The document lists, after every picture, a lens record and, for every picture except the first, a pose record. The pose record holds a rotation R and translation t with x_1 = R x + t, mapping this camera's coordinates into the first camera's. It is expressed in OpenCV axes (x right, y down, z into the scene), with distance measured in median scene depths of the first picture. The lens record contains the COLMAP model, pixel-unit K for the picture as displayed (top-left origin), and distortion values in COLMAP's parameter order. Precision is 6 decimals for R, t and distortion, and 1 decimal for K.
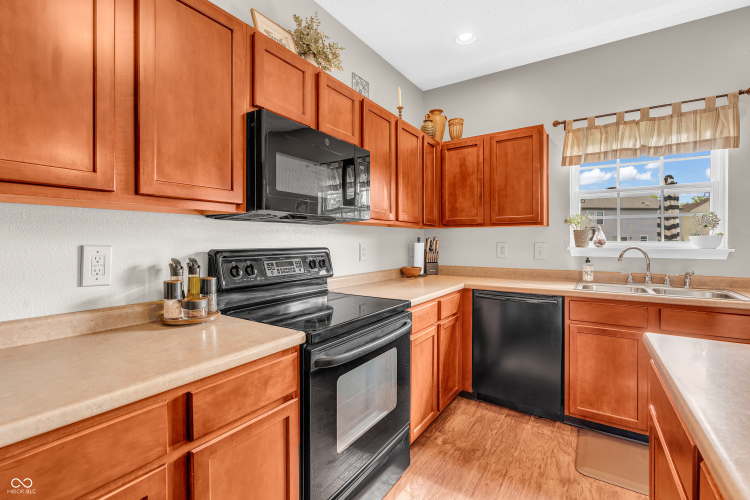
lens RADIAL K [[341.1, 0, 376.9], [0, 341.1, 246.7], [0, 0, 1]] dist [-0.000135, 0.000119]
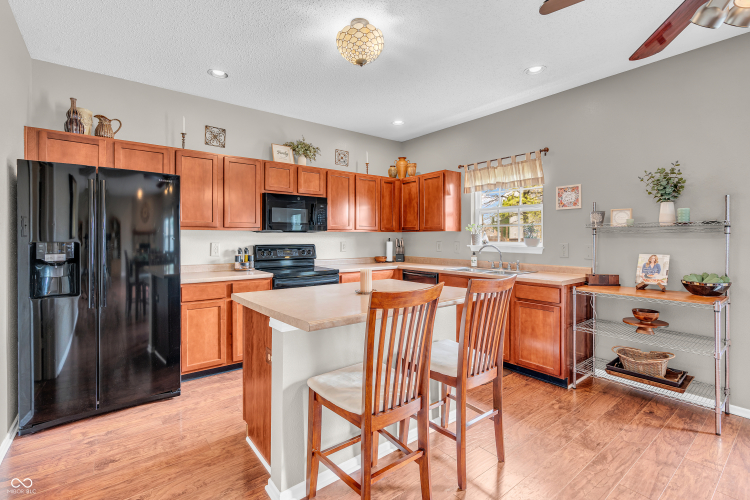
lens RADIAL K [[341.1, 0, 372.9], [0, 341.1, 244.5], [0, 0, 1]] dist [-0.000135, 0.000119]
pose [[0.944903, 0.007997, -0.327252, 0.953538], [-0.006972, 0.999966, 0.004305, -0.006741], [0.327275, -0.001786, 0.944927, -0.900006]]
